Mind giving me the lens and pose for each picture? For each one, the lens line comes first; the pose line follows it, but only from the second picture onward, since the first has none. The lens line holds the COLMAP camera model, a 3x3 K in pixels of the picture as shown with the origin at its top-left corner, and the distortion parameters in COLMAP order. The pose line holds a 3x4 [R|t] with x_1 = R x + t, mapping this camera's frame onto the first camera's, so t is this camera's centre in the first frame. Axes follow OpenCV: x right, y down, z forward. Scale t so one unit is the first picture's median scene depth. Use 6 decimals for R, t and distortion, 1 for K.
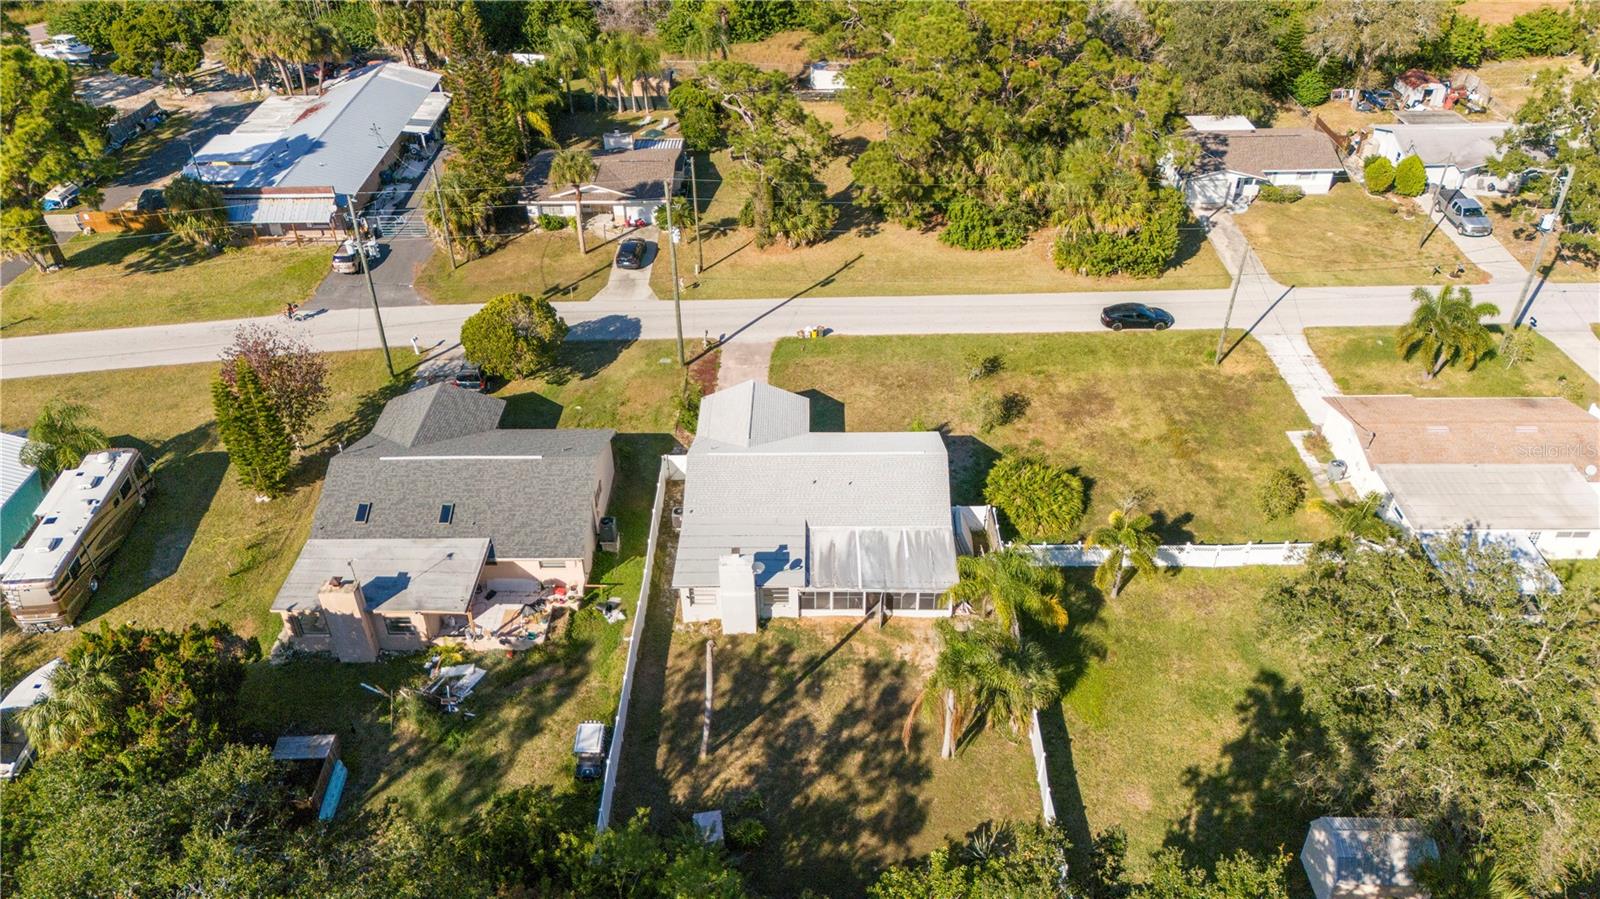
lens RADIAL K [[1178.7, 0, 804.5], [0, 1178.7, 462.4], [0, 0, 1]] dist [0.043507, -0.003576]
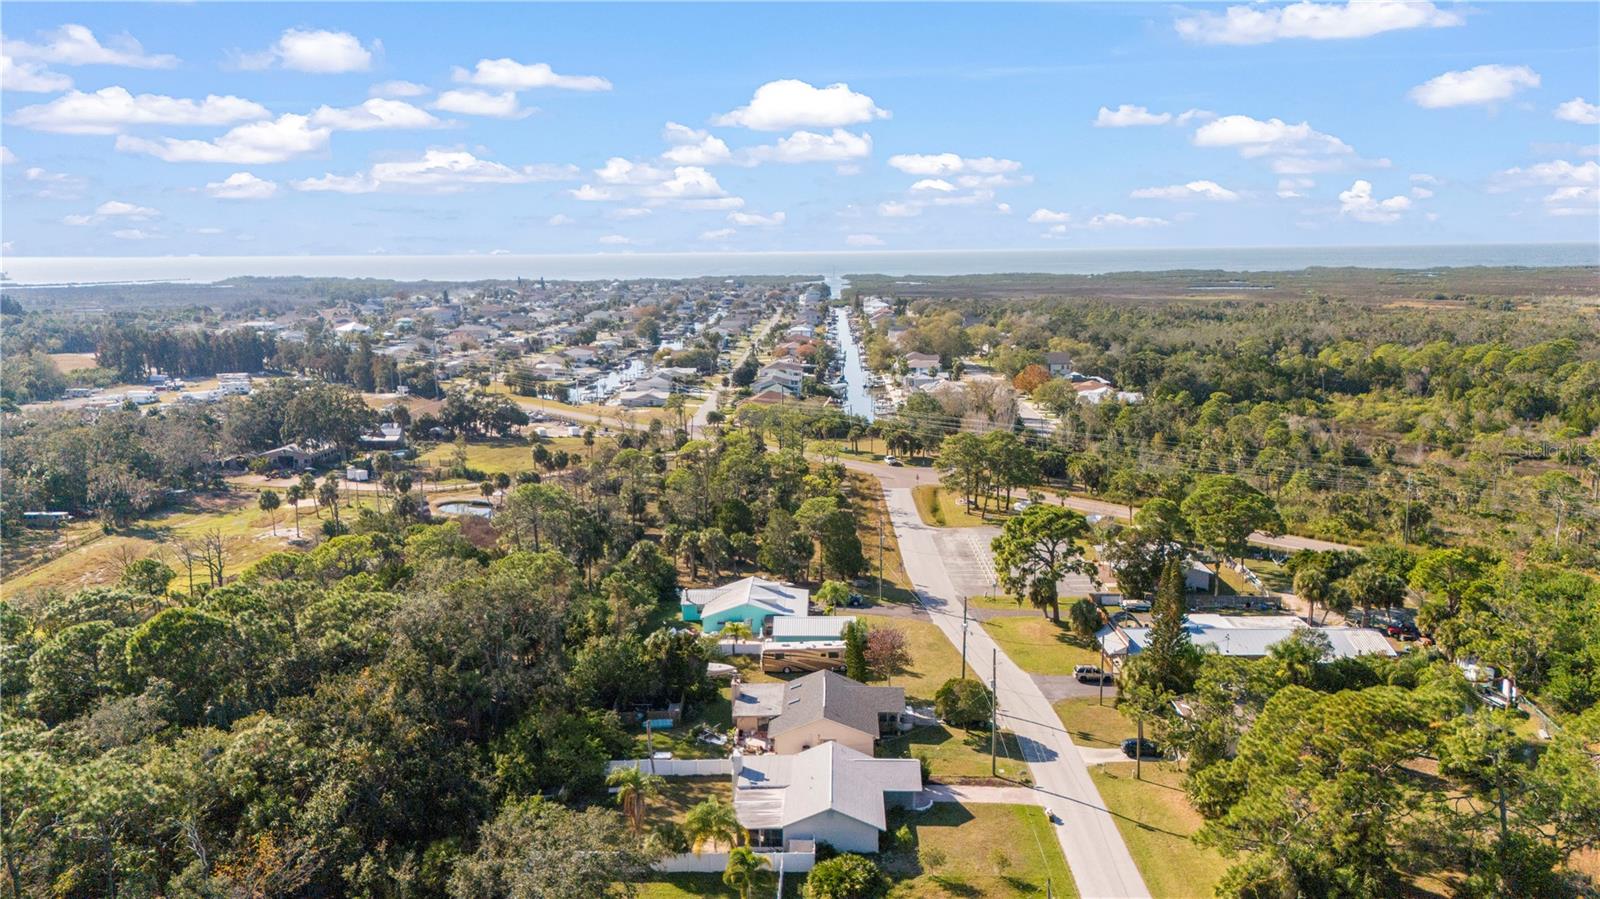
lens RADIAL K [[1178.7, 0, 804.5], [0, 1178.7, 462.4], [0, 0, 1]] dist [0.043507, -0.003576]
pose [[-0.009058, 0.214298, -0.976726, 1.245186], [-0.584813, 0.791170, 0.179010, -0.511563], [0.811118, 0.572824, 0.118158, 0.381072]]
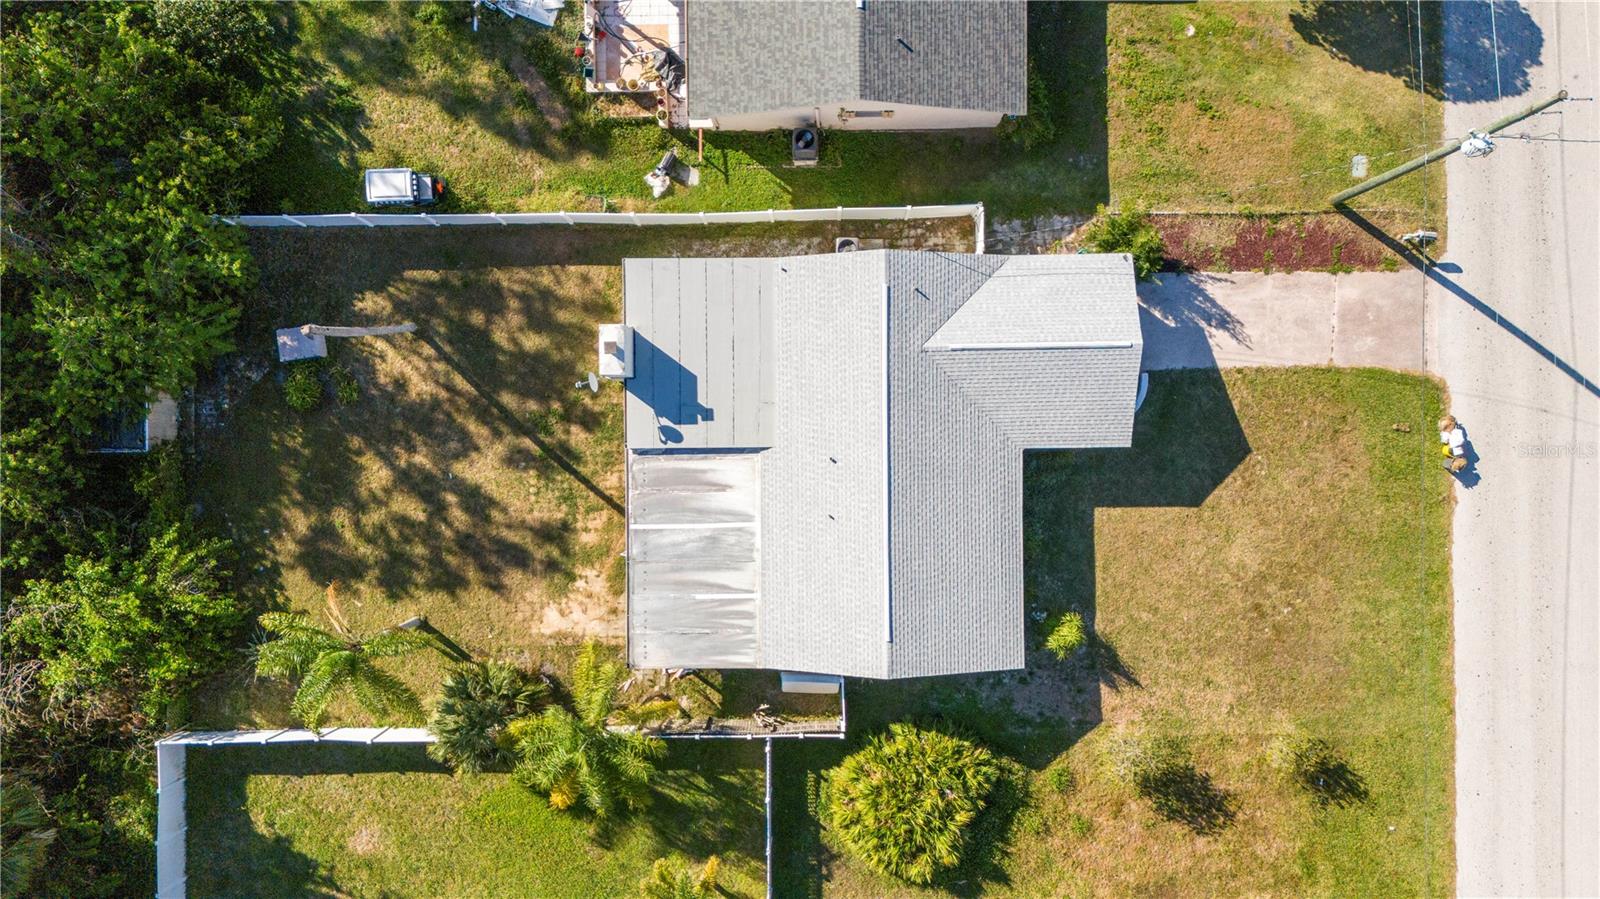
lens RADIAL K [[1178.7, 0, 804.5], [0, 1178.7, 462.4], [0, 0, 1]] dist [0.043507, -0.003576]
pose [[0.020519, 0.999539, 0.022360, -0.002170], [-0.592704, -0.005849, 0.805399, -0.367032], [0.805159, -0.029779, 0.592311, 0.461278]]
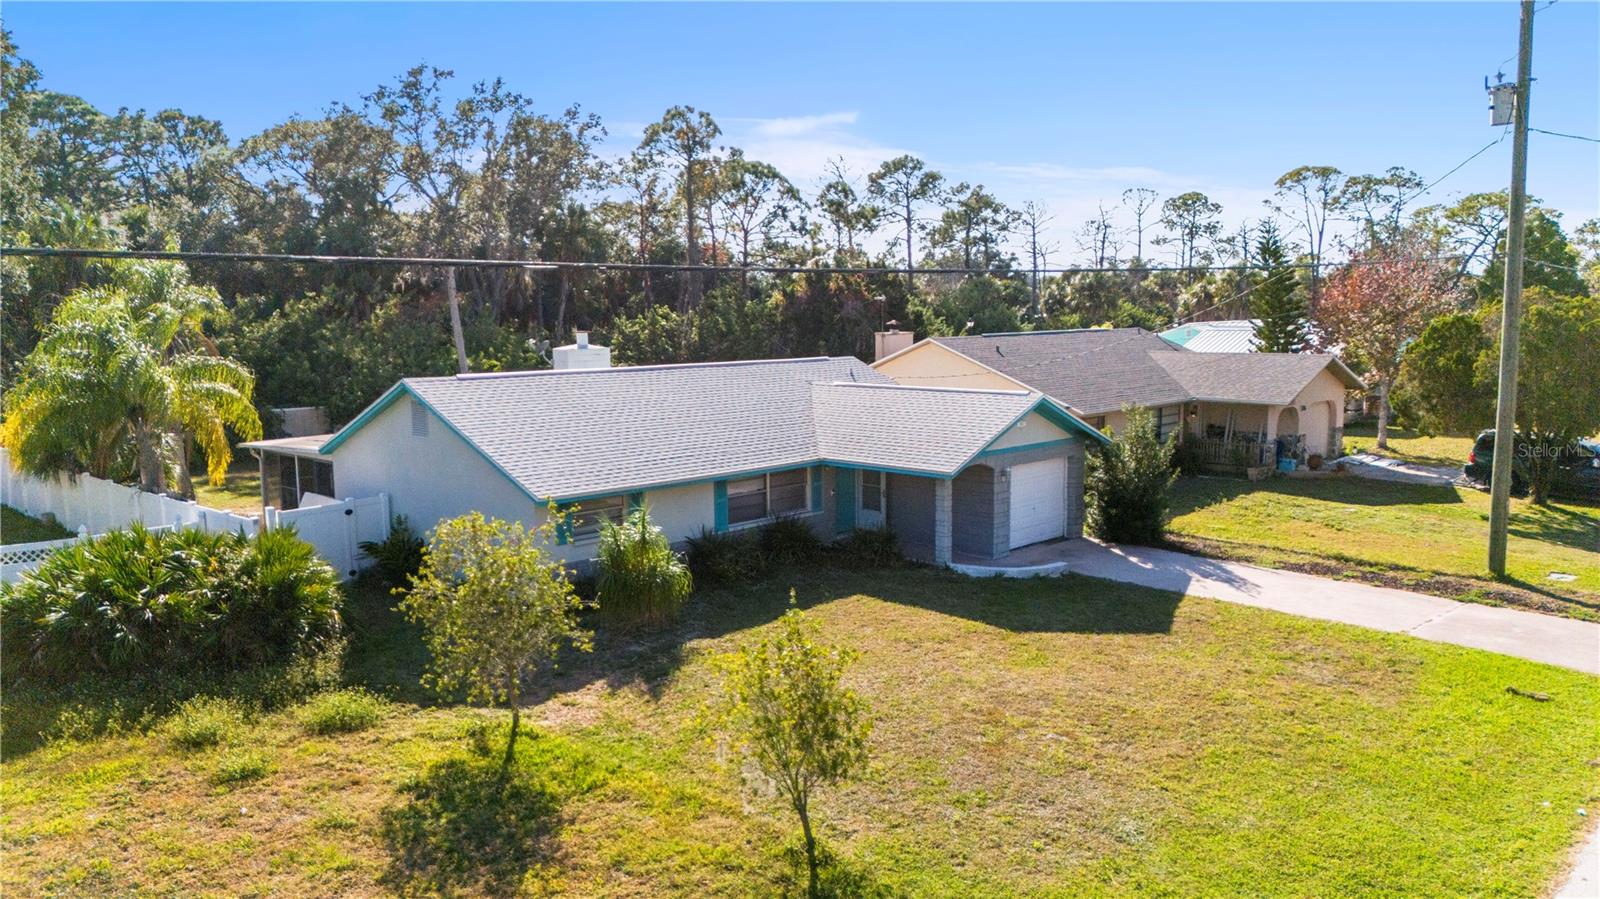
lens RADIAL K [[1178.7, 0, 804.5], [0, 1178.7, 462.4], [0, 0, 1]] dist [0.043507, -0.003576]
pose [[-0.693951, 0.119643, -0.710012, 0.250432], [-0.418738, 0.735132, 0.533141, -0.199035], [0.585739, 0.667283, -0.460047, 0.981310]]
